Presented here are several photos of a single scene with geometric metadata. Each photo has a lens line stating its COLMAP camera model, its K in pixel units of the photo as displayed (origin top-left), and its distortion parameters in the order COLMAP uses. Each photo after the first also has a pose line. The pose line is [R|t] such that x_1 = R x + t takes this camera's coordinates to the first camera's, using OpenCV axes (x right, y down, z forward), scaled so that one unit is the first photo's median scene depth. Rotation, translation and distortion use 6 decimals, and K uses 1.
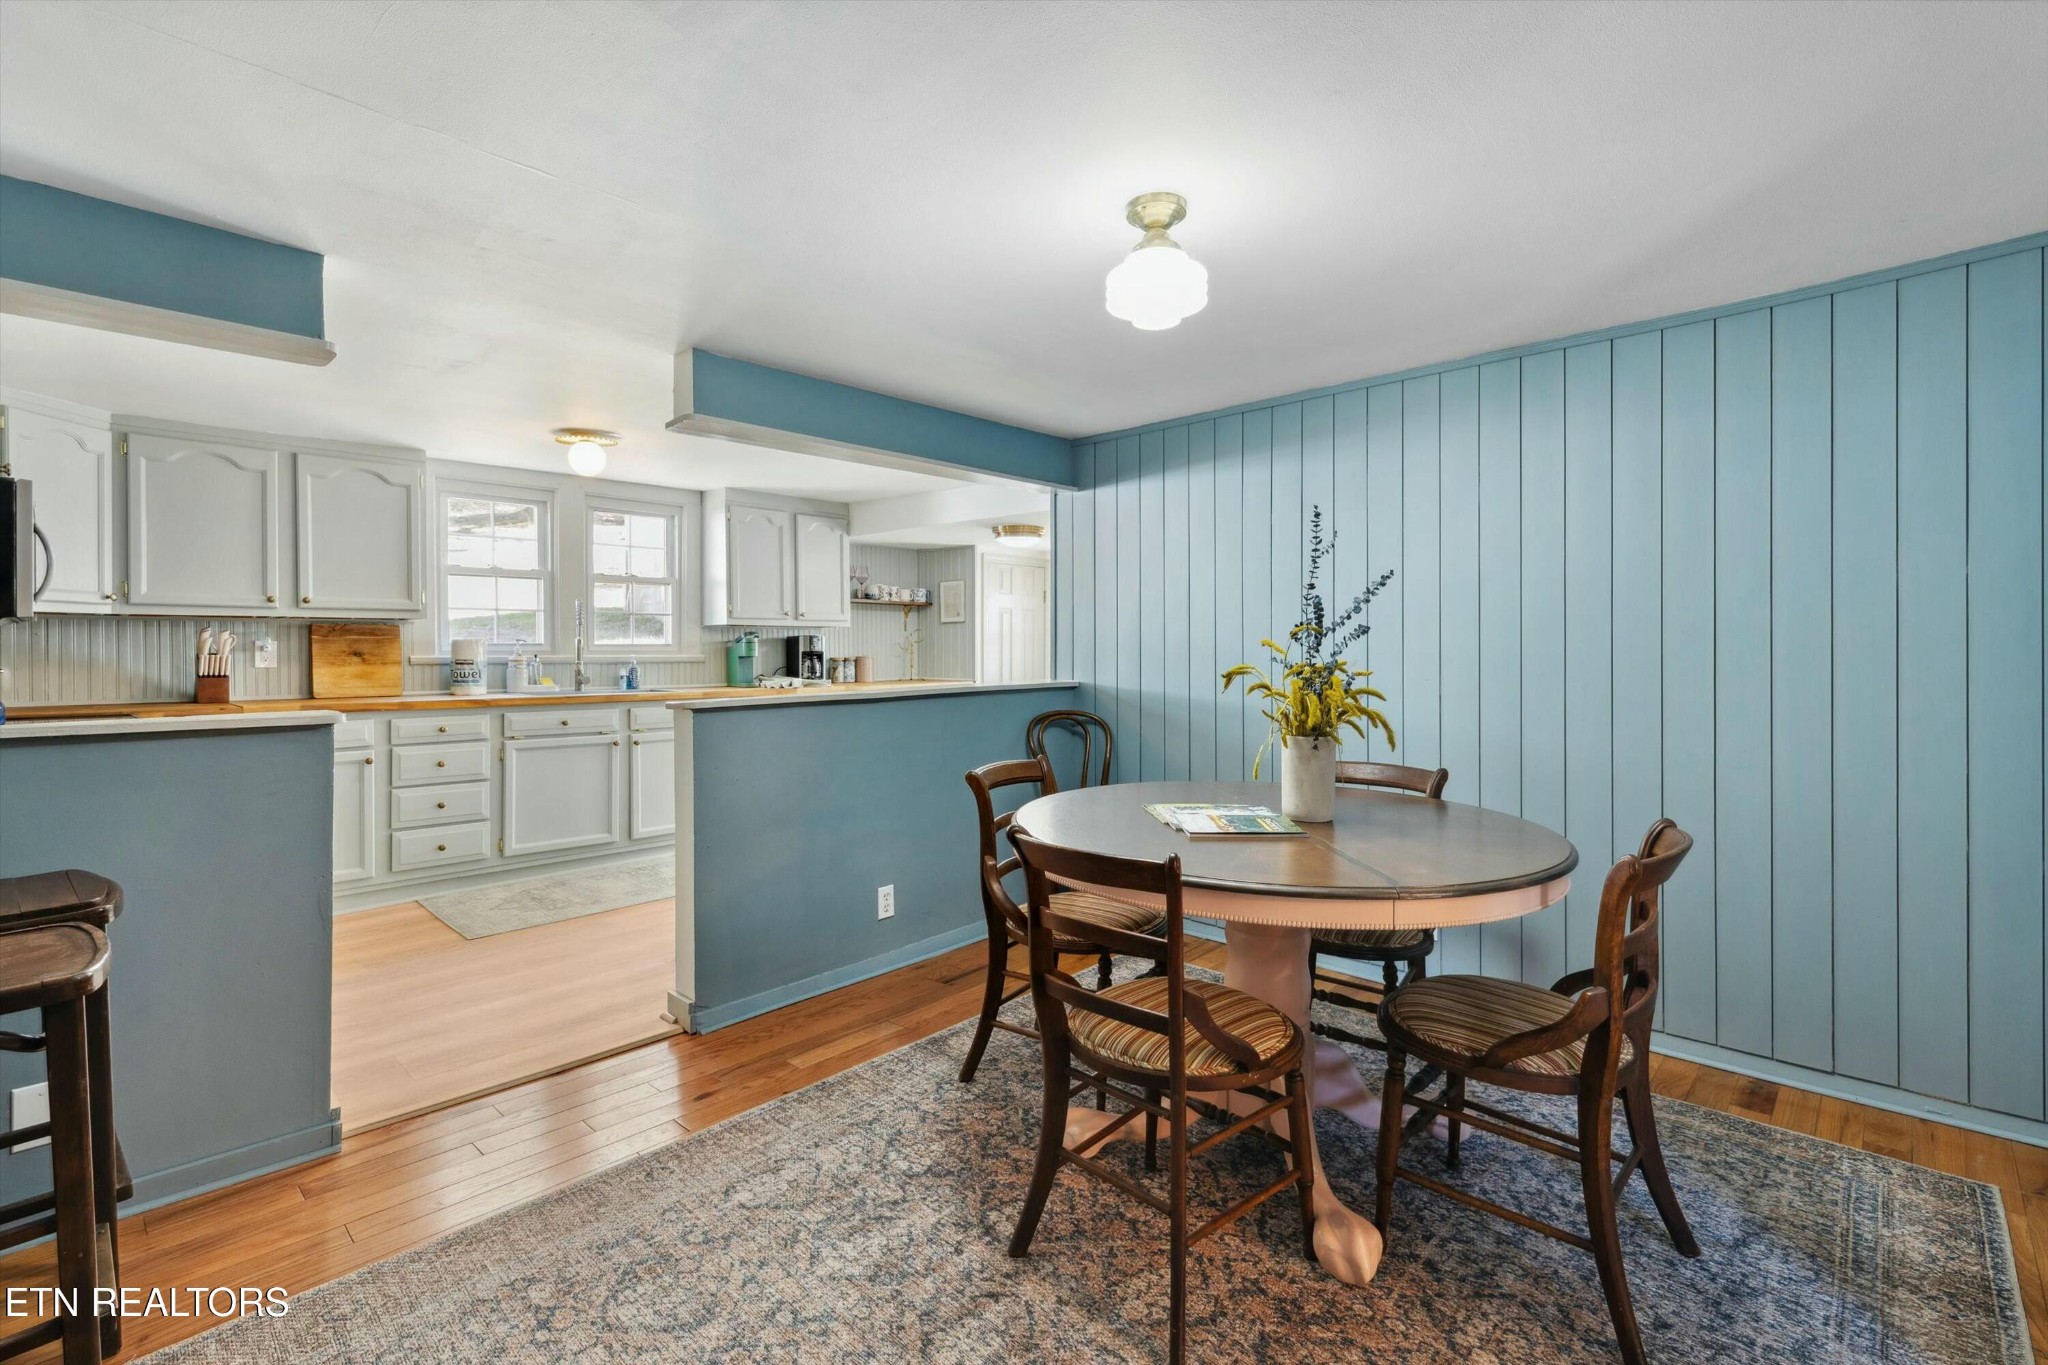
lens RADIAL K [[916.3, 0, 1014.2], [0, 916.3, 661.4], [0, 0, 1]] dist [0.004453, 0.000500]
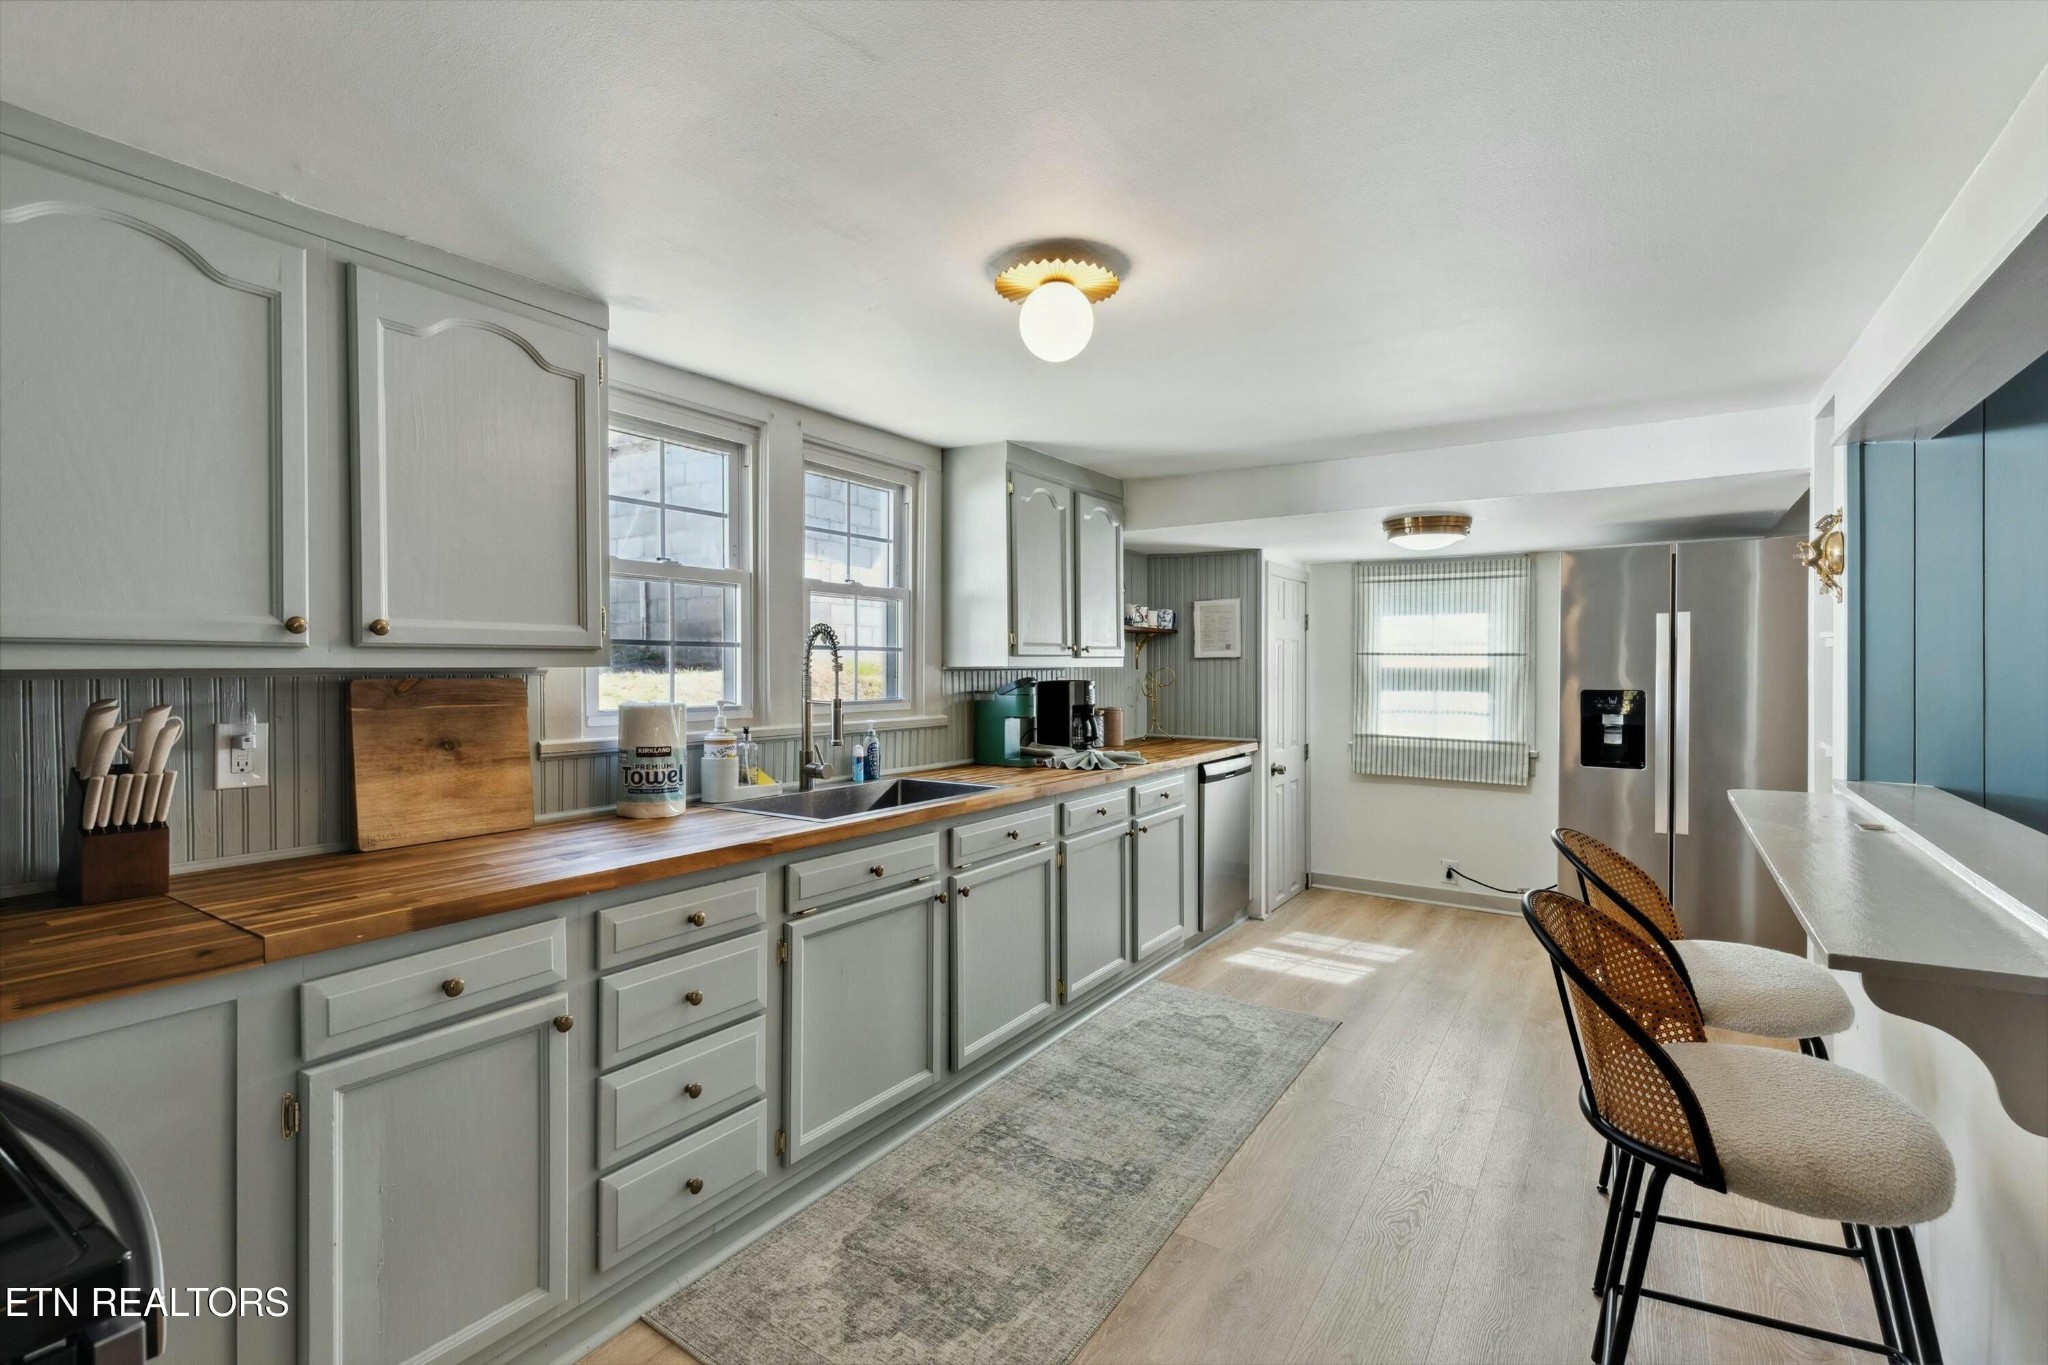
lens RADIAL K [[916.3, 0, 1032.6], [0, 916.3, 683.4], [0, 0, 1]] dist [0.004453, 0.000500]
pose [[0.985325, -0.001866, 0.170681, -0.503683], [0.001407, 0.999995, 0.002809, -0.038904], [-0.170685, -0.002528, 0.985322, 0.499360]]
